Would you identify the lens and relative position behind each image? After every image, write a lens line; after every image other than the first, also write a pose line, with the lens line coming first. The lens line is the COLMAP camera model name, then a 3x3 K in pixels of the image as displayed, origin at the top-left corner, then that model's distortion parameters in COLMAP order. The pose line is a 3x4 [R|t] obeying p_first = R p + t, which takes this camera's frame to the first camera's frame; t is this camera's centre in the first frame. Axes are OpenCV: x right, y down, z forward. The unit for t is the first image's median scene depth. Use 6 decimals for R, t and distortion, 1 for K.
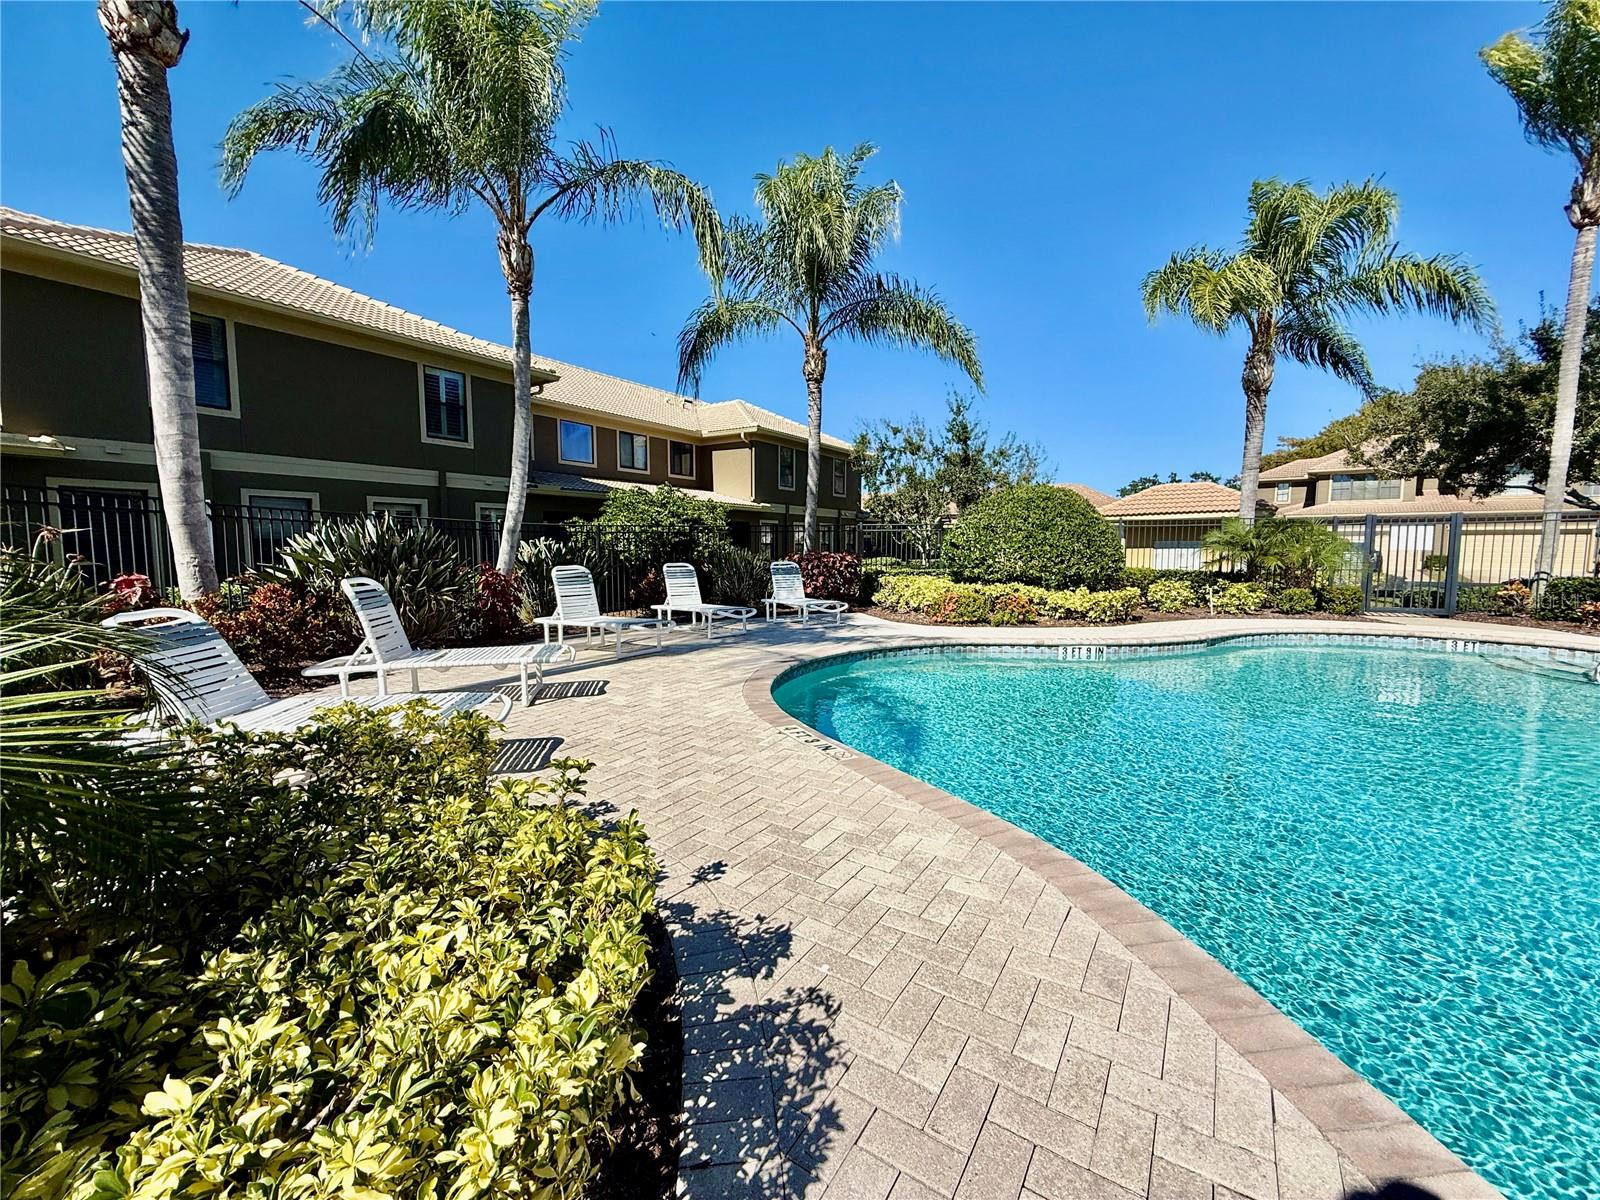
lens RADIAL K [[642.6, 0, 795.3], [0, 642.6, 601.2], [0, 0, 1]] dist [0.002761, 0.000253]
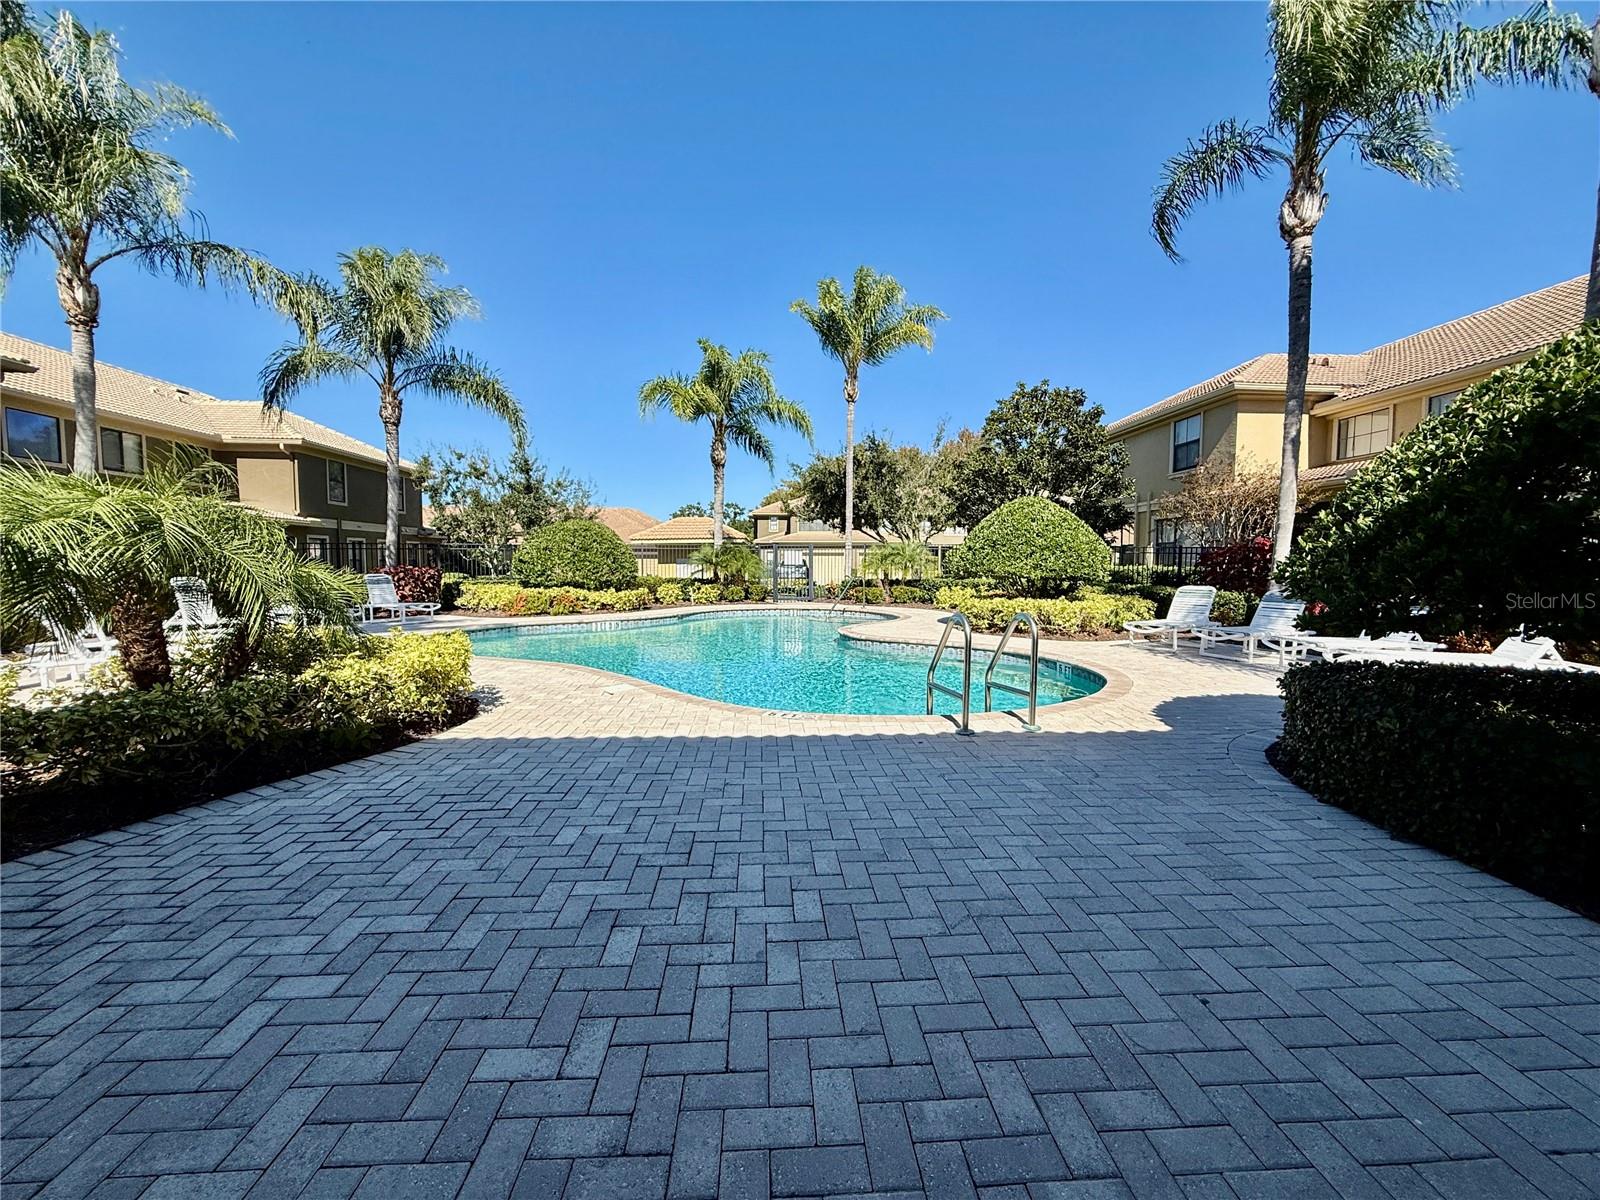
lens RADIAL K [[642.6, 0, 795.3], [0, 642.6, 601.2], [0, 0, 1]] dist [0.002761, 0.000253]
pose [[0.799574, -0.035172, 0.599537, -0.097398], [0.050457, 0.998688, -0.008704, 0.034741], [-0.598444, 0.037211, 0.800300, -0.388390]]
